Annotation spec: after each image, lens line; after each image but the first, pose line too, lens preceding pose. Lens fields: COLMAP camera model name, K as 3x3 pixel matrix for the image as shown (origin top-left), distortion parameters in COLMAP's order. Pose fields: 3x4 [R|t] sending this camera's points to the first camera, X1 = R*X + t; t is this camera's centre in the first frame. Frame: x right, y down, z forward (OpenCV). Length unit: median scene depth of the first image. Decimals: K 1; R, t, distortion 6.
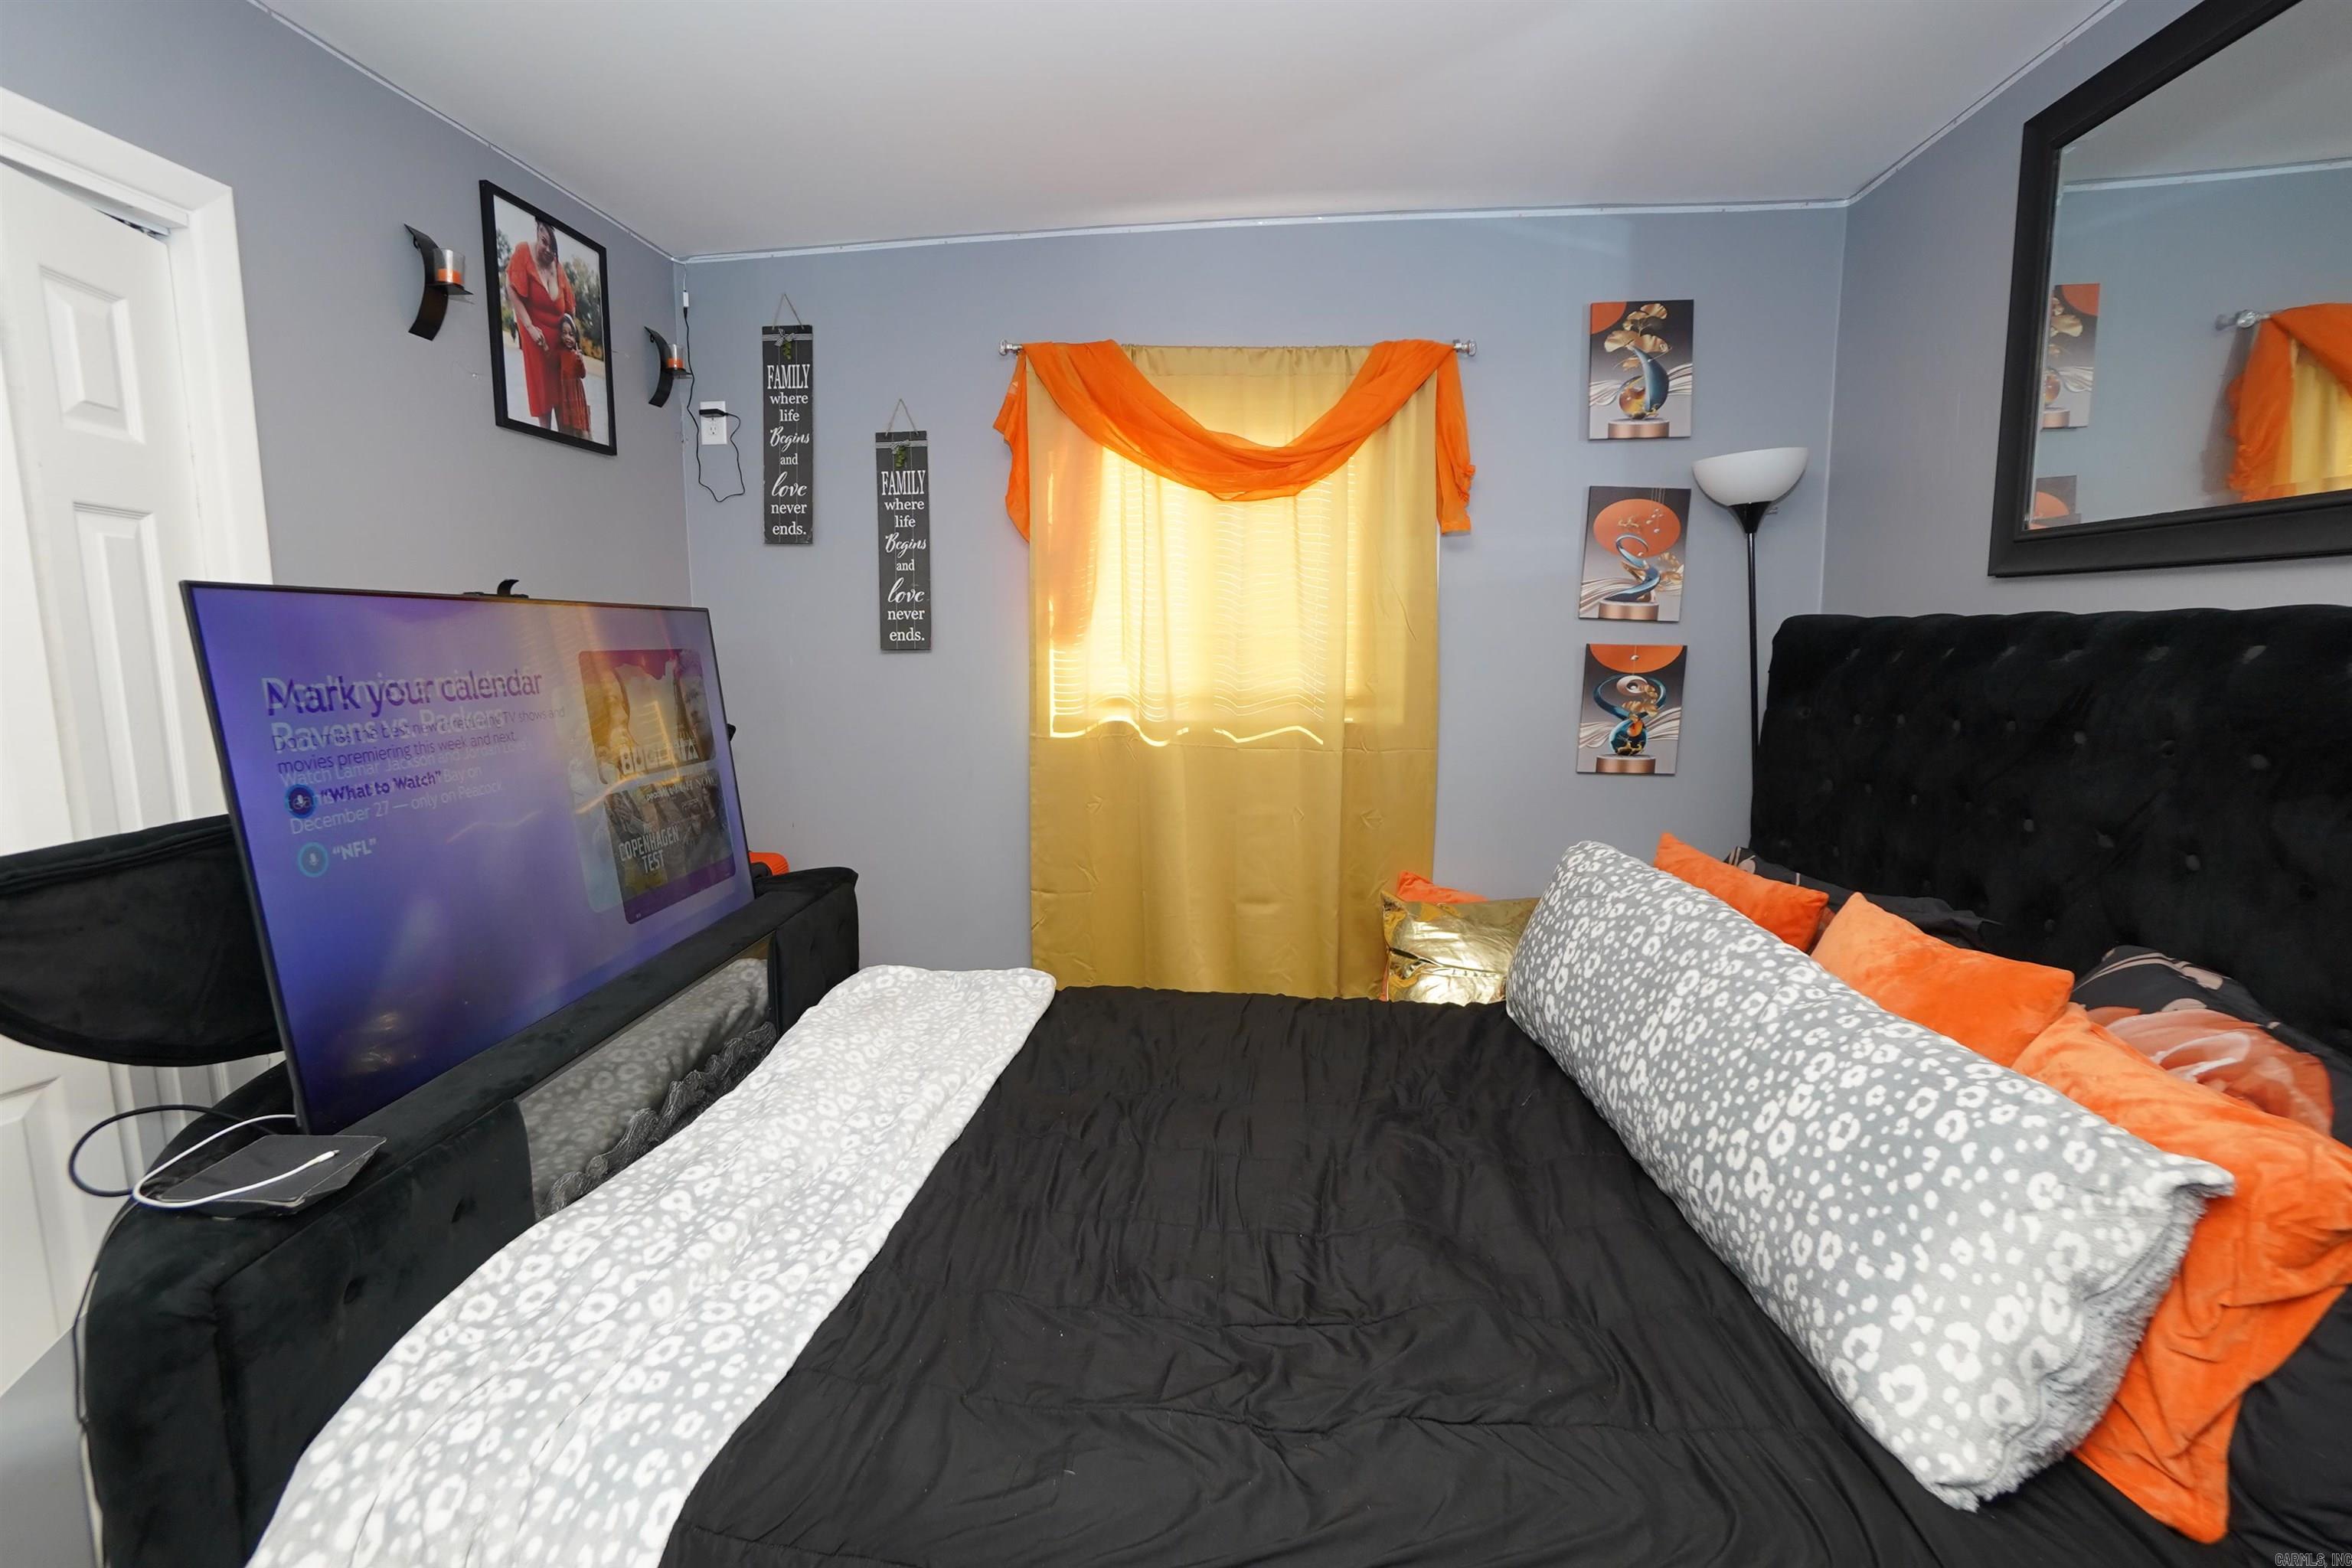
lens RADIAL K [[1047.2, 0, 1138.0], [0, 1047.2, 776.2], [0, 0, 1]] dist [-0.065026, 0.023594]
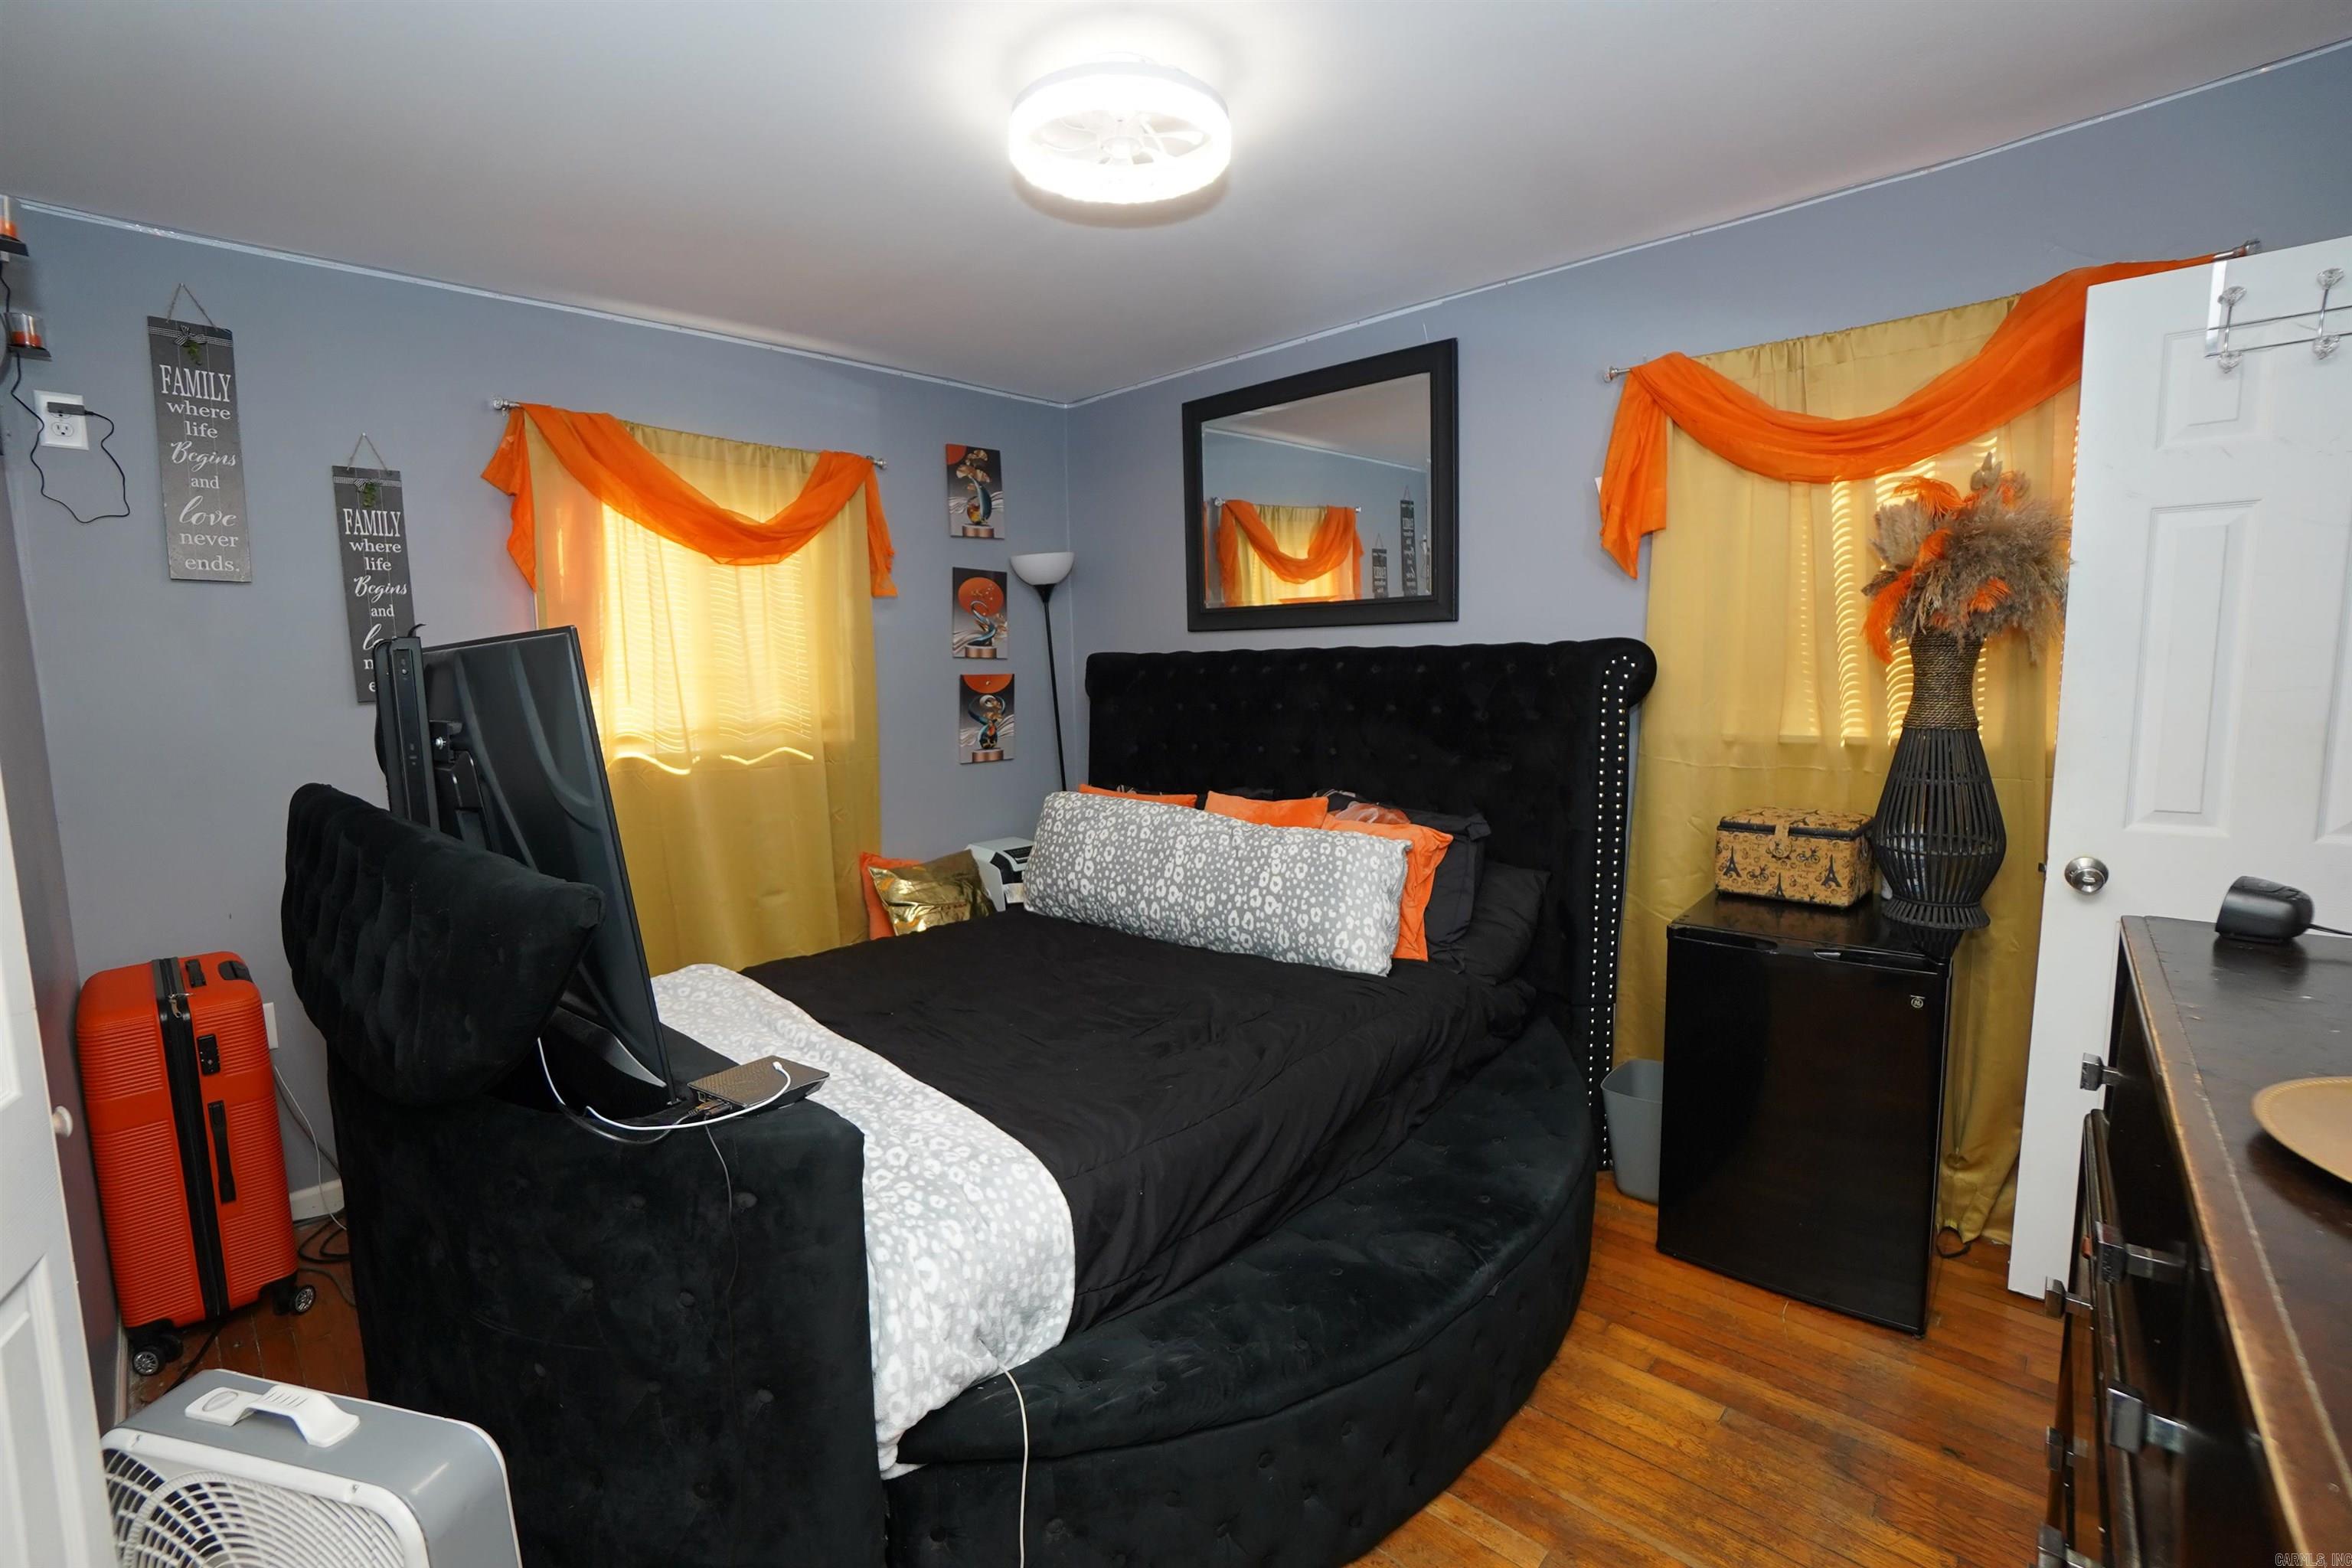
lens RADIAL K [[1047.2, 0, 1138.0], [0, 1047.2, 776.2], [0, 0, 1]] dist [-0.065026, 0.023594]
pose [[0.607077, -0.096909, 0.788712, -0.610093], [0.129924, 0.991284, 0.021795, 0.014413], [-0.783950, 0.089242, 0.614377, -0.088677]]
